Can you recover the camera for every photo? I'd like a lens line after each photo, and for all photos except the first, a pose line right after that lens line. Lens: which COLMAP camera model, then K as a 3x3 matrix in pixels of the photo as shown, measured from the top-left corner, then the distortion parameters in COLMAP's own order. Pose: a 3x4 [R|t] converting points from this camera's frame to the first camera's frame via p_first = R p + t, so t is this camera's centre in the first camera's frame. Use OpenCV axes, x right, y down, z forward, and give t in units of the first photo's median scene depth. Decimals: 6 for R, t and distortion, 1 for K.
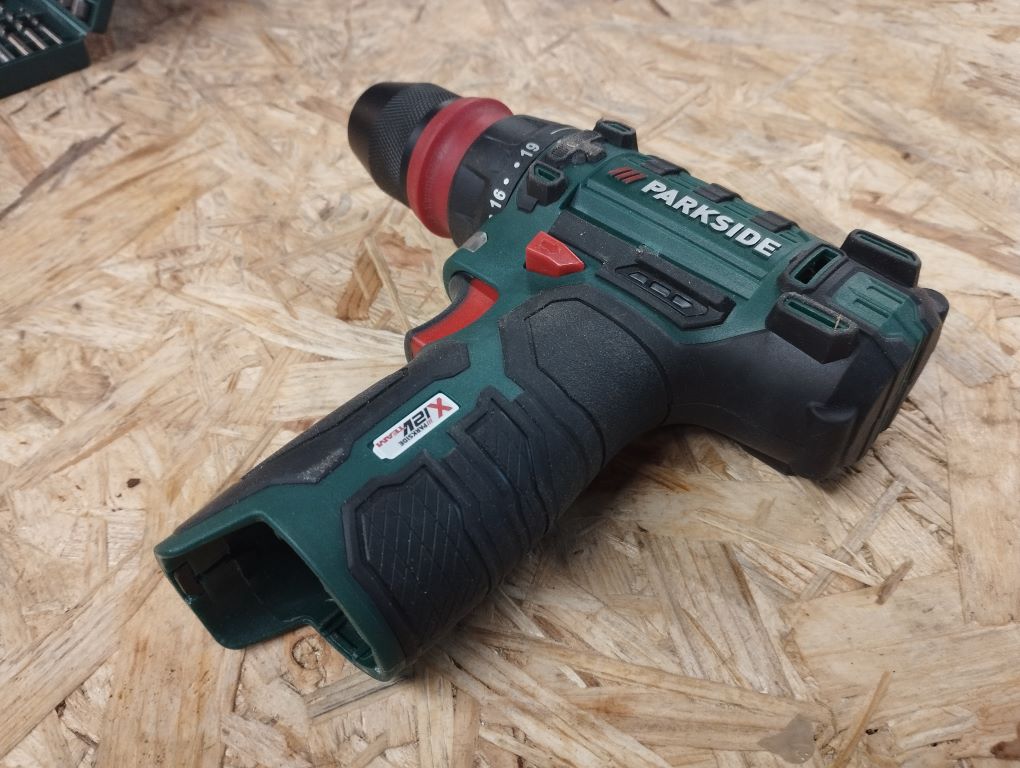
lens RADIAL K [[856.6, 0, 506.2], [0, 856.6, 386.8], [0, 0, 1]] dist [0.071415, -0.113139]
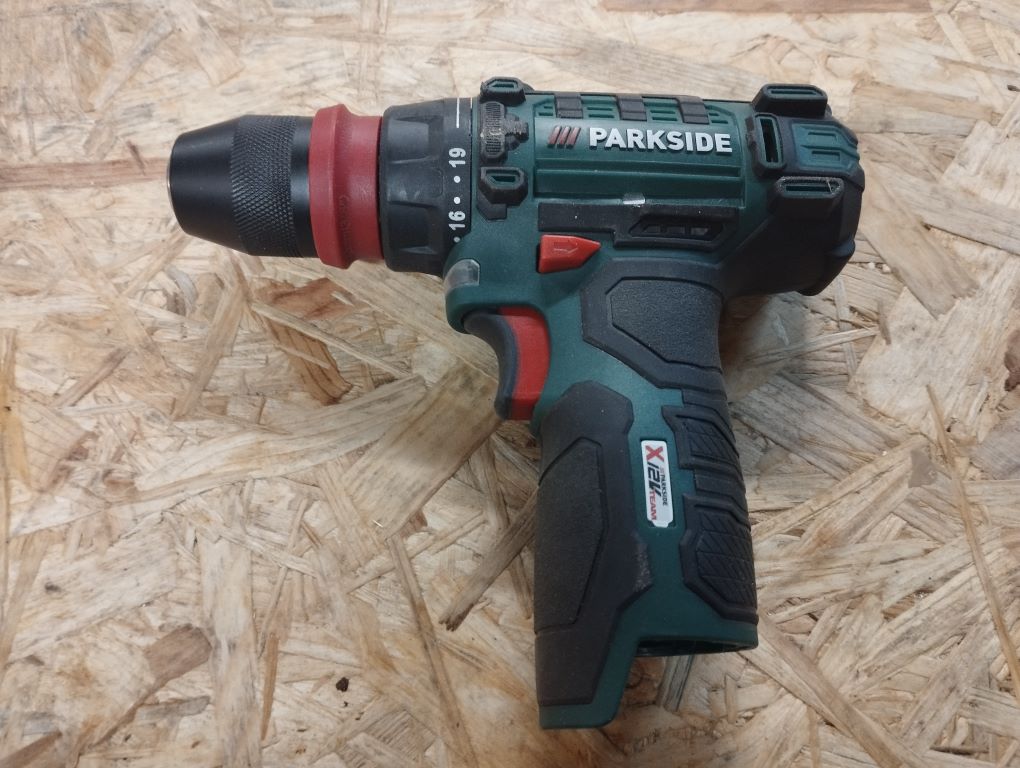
lens RADIAL K [[856.6, 0, 506.2], [0, 856.6, 386.8], [0, 0, 1]] dist [0.071415, -0.113139]
pose [[0.717613, -0.614542, 0.327673, -0.399468], [0.468143, 0.773992, 0.426354, -0.459285], [-0.515629, -0.152559, 0.843121, 0.138462]]
